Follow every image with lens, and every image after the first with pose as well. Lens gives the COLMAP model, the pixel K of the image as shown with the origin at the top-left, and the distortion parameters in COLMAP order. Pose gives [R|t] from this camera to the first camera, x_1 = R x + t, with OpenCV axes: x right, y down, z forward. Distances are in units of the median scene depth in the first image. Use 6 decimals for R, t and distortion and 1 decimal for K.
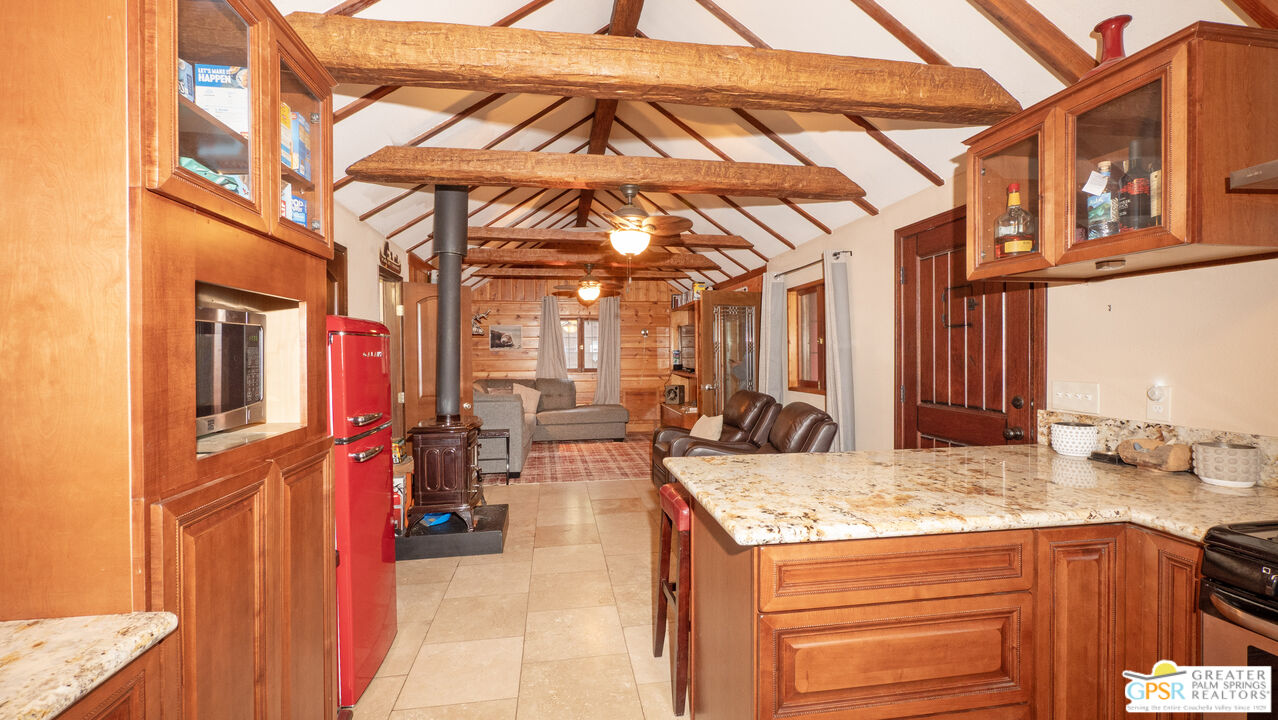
lens RADIAL K [[514.0, 0, 631.4], [0, 514.0, 359.4], [0, 0, 1]] dist [-0.000818, -0.000026]
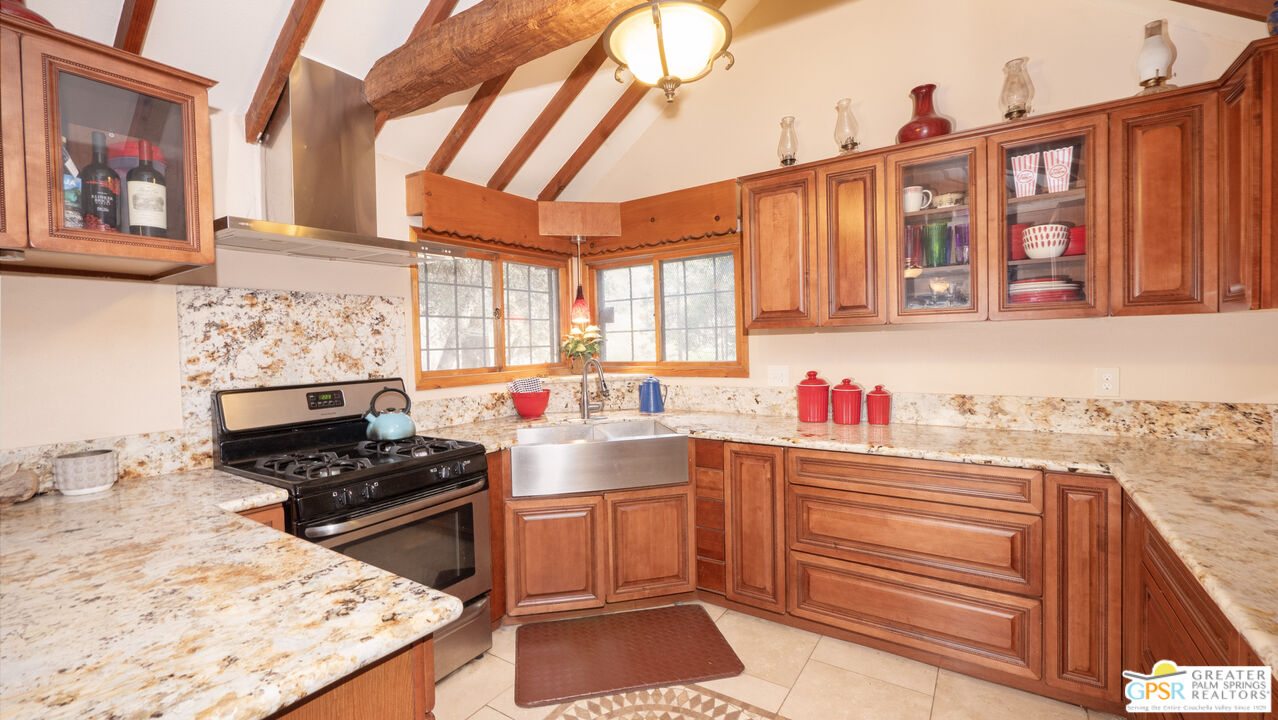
lens RADIAL K [[514.0, 0, 638.1], [0, 514.0, 357.6], [0, 0, 1]] dist [-0.000818, -0.000026]
pose [[-0.737740, 0.001801, 0.675083, -0.441392], [0.026622, 0.999296, 0.026427, -0.026294], [-0.674560, 0.037468, -0.737268, 1.227984]]
